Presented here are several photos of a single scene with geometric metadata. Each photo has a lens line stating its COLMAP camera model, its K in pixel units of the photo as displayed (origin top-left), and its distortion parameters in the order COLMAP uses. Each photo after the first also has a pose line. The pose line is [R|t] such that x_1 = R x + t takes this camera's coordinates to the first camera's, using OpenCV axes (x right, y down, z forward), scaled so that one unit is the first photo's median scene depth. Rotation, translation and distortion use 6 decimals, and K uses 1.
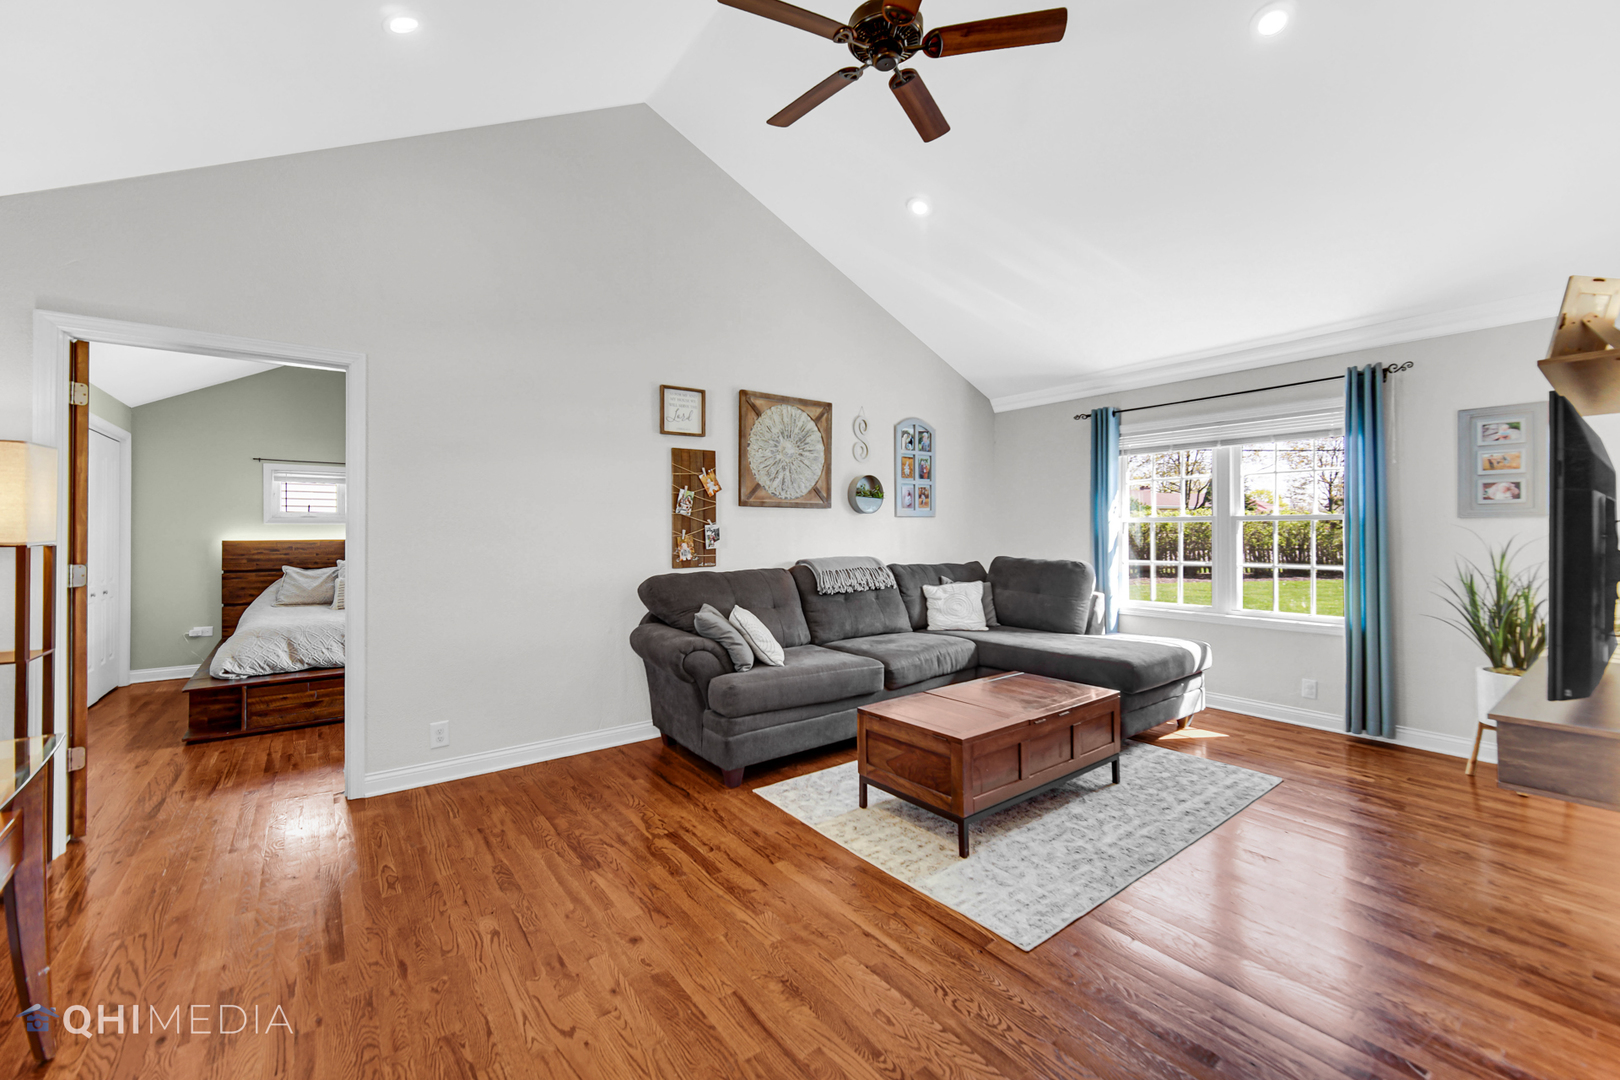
lens RADIAL K [[647.9, 0, 812.9], [0, 647.9, 526.2], [0, 0, 1]] dist [-0.002185, 0.001296]
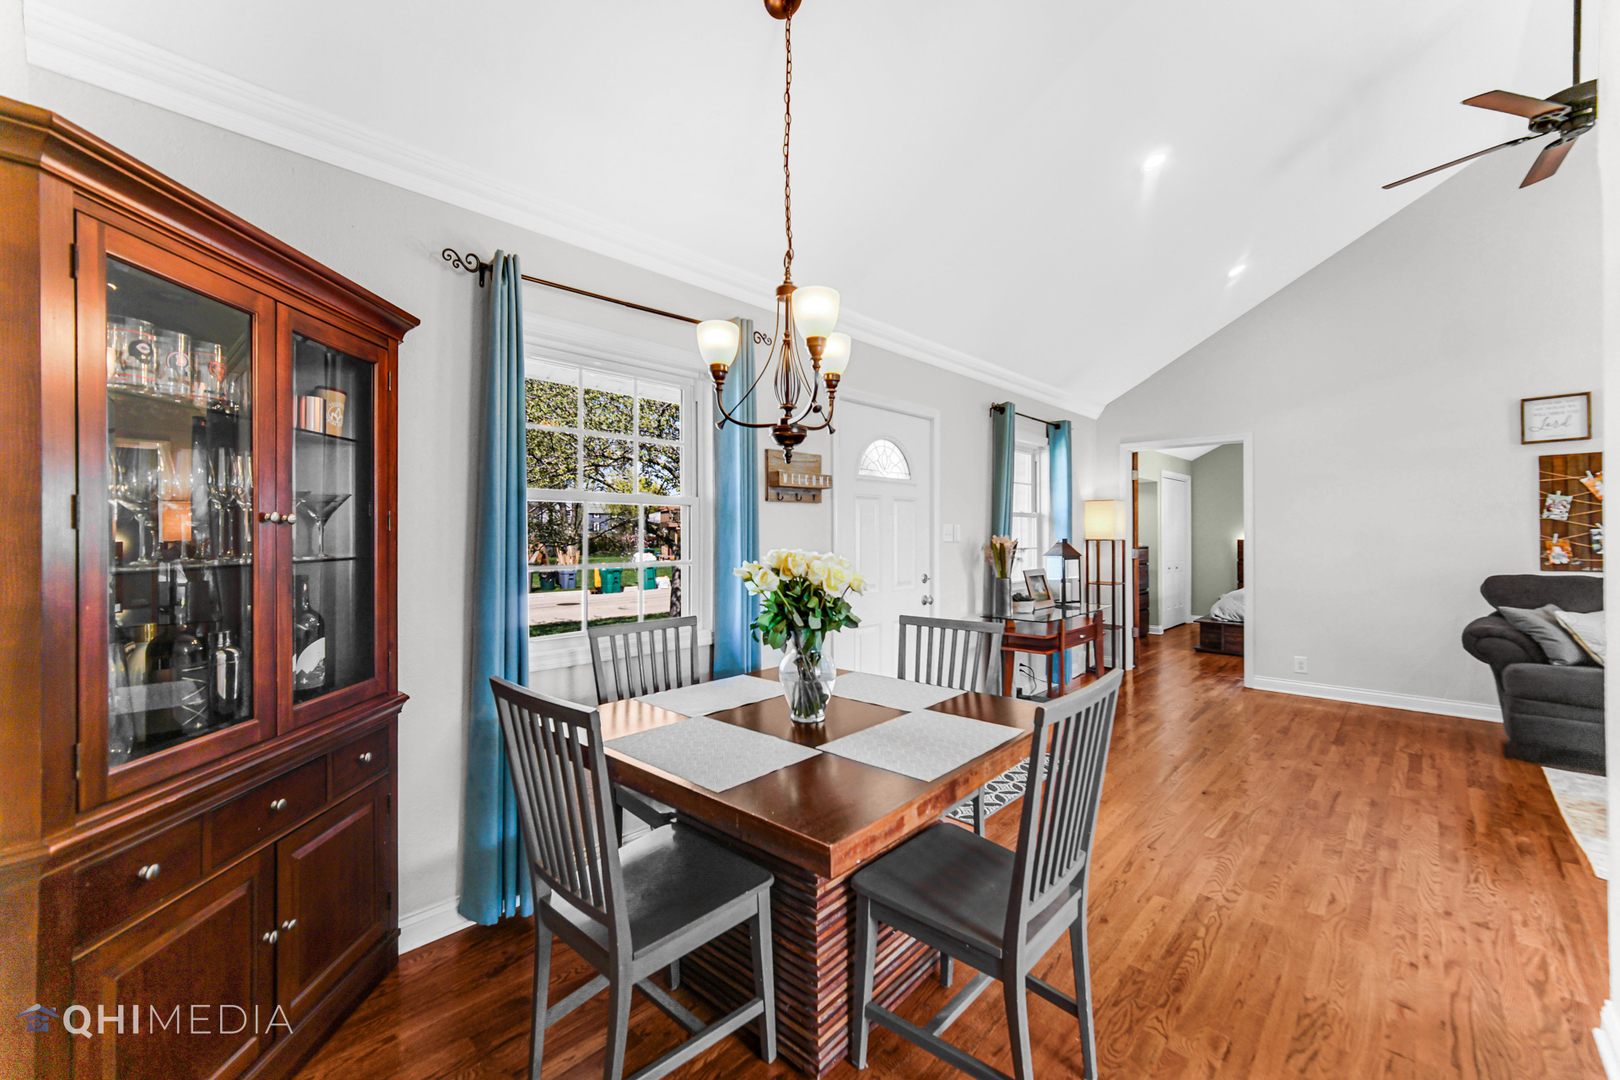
lens RADIAL K [[647.9, 0, 816.9], [0, 647.9, 531.6], [0, 0, 1]] dist [-0.002185, 0.001296]
pose [[0.157395, 0.000250, -0.987536, 0.612969], [0.007519, 0.999971, 0.001451, -0.008022], [0.987507, -0.007654, 0.157389, -0.309376]]
